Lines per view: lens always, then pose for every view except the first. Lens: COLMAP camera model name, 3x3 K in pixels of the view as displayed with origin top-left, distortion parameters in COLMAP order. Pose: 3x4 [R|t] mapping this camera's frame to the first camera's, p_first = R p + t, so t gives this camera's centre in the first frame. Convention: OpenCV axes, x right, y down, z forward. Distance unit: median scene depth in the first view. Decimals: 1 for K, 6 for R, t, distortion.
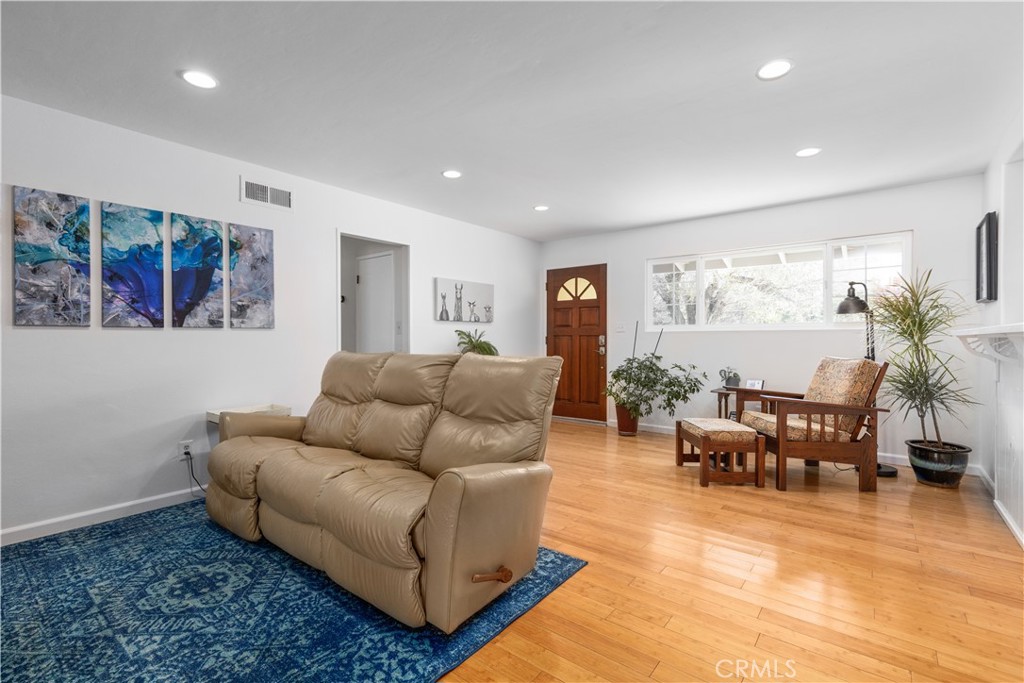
lens RADIAL K [[467.9, 0, 515.3], [0, 467.9, 344.0], [0, 0, 1]] dist [0.000409, -0.000049]
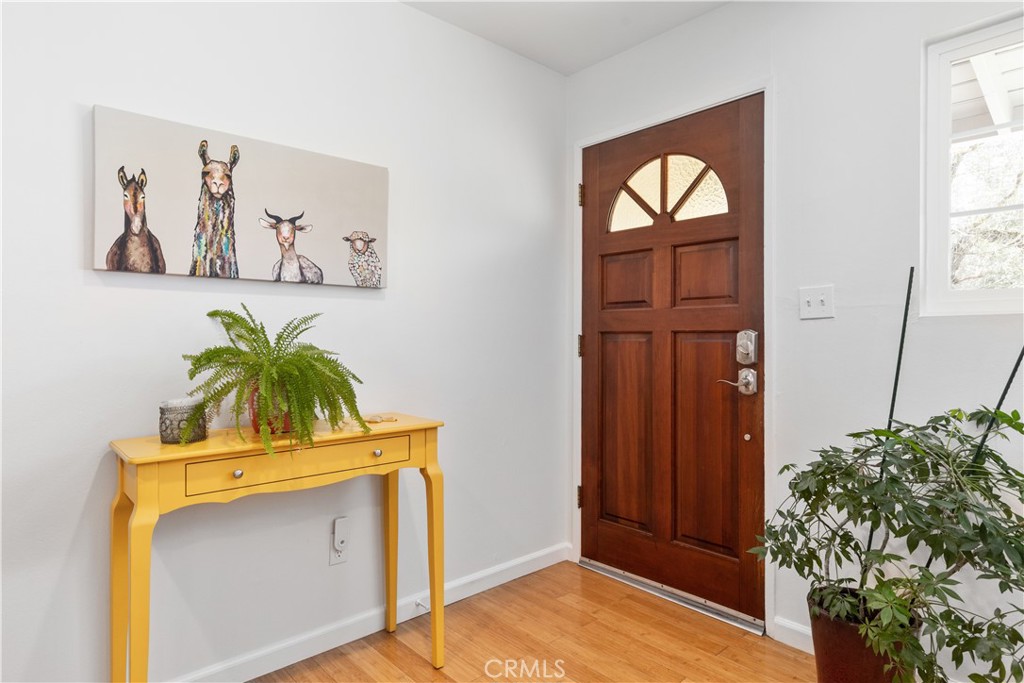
lens RADIAL K [[579.1, 0, 530.4], [0, 579.1, 339.7], [0, 0, 1]] dist [0.002330, 0.000310]
pose [[0.988394, 0.001443, -0.151904, 0.174713], [-0.003586, 0.999898, -0.013833, -0.011470], [0.151868, 0.014218, 0.988299, 1.023926]]
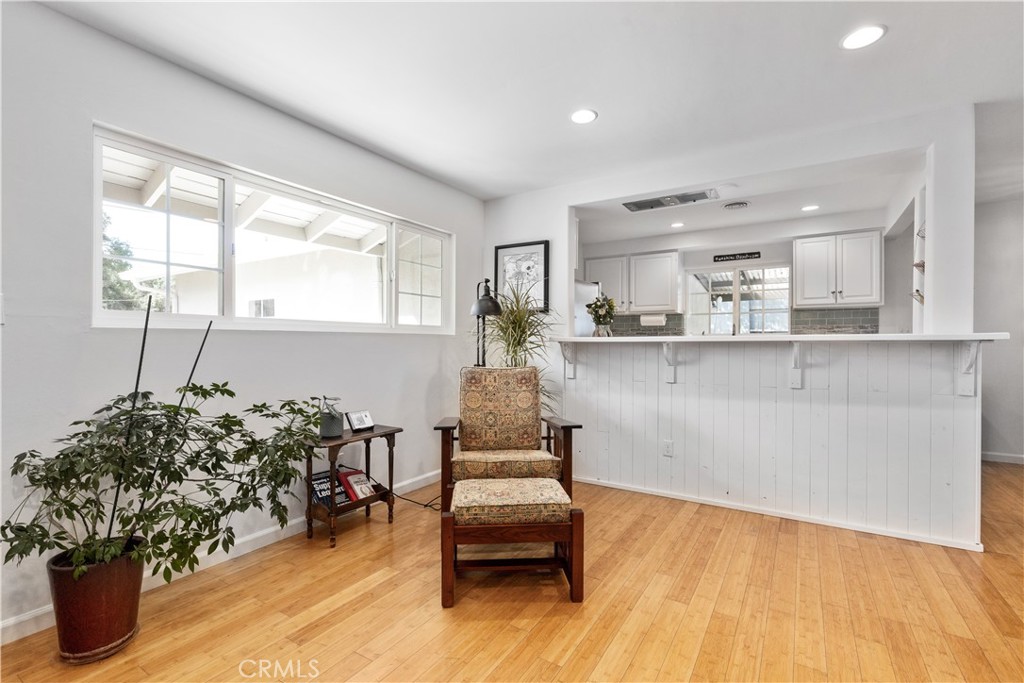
lens RADIAL K [[467.9, 0, 515.3], [0, 467.9, 344.0], [0, 0, 1]] dist [0.000409, -0.000049]
pose [[-0.113921, -0.000928, 0.993489, -0.164814], [0.011742, 0.999928, 0.002280, -0.014979], [-0.993420, 0.011926, -0.113902, 1.155663]]
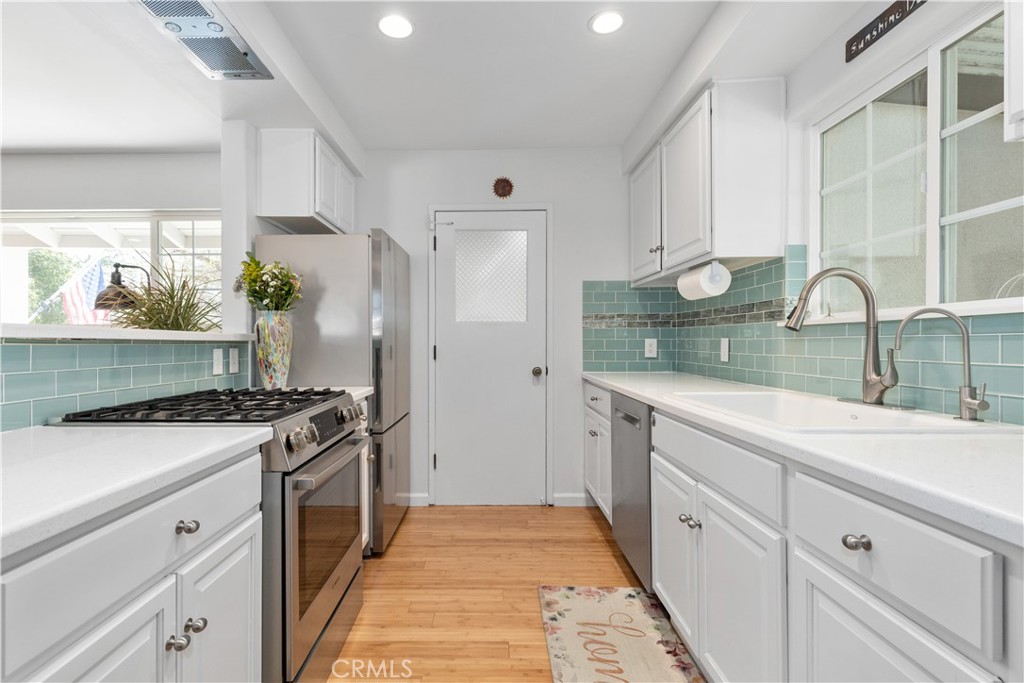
lens RADIAL K [[492.4, 0, 489.7], [0, 492.4, 343.2], [0, 0, 1]] dist [0.000487, -0.000007]
pose [[0.793586, -0.000819, 0.608457, 0.786983], [0.009367, 0.999897, -0.010872, -0.002780], [-0.608386, 0.014327, 0.793512, 0.106106]]
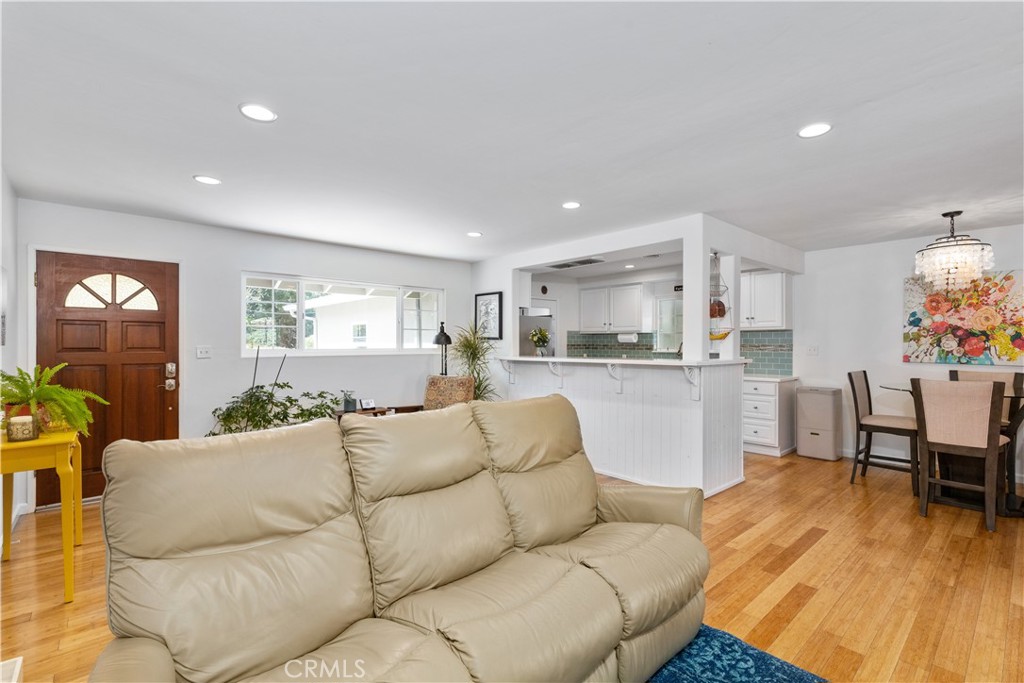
lens RADIAL K [[467.9, 0, 515.3], [0, 467.9, 344.0], [0, 0, 1]] dist [0.000409, -0.000049]
pose [[0.171797, 0.000310, 0.985132, -0.717438], [0.012922, 0.999913, -0.002568, -0.064836], [-0.985048, 0.013171, 0.171778, 0.607930]]
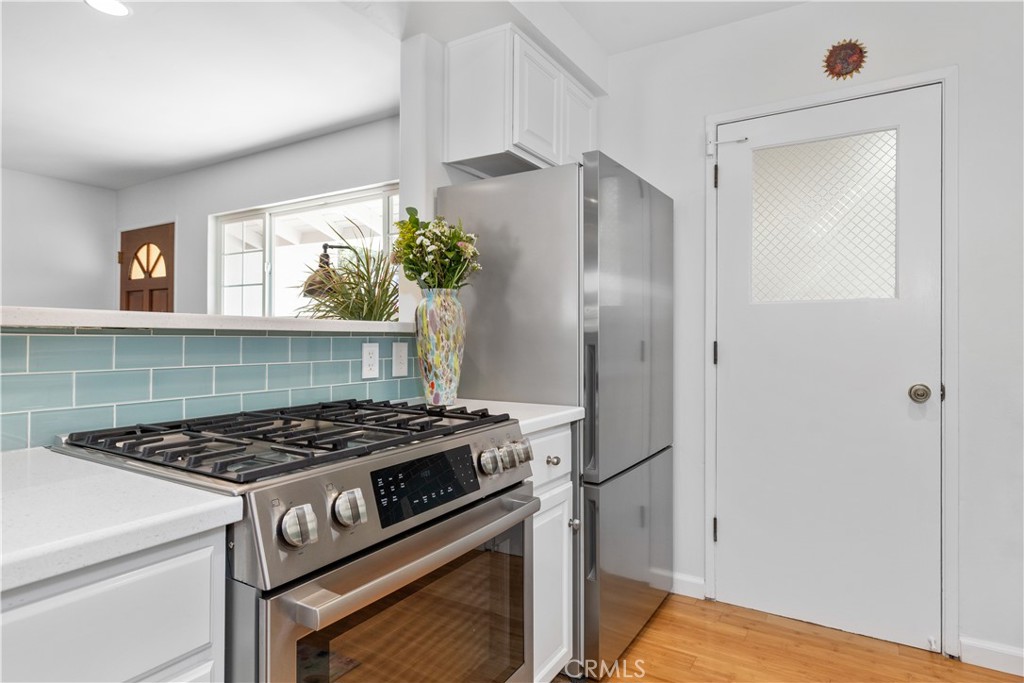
lens RADIAL K [[569.4, 0, 510.1], [0, 569.4, 332.1], [0, 0, 1]] dist [0.004289, 0.000349]
pose [[0.994931, 0.005584, 0.100405, 0.973186], [-0.003395, 0.999753, -0.021958, -0.004892], [-0.100503, 0.021506, 0.994704, 0.276775]]
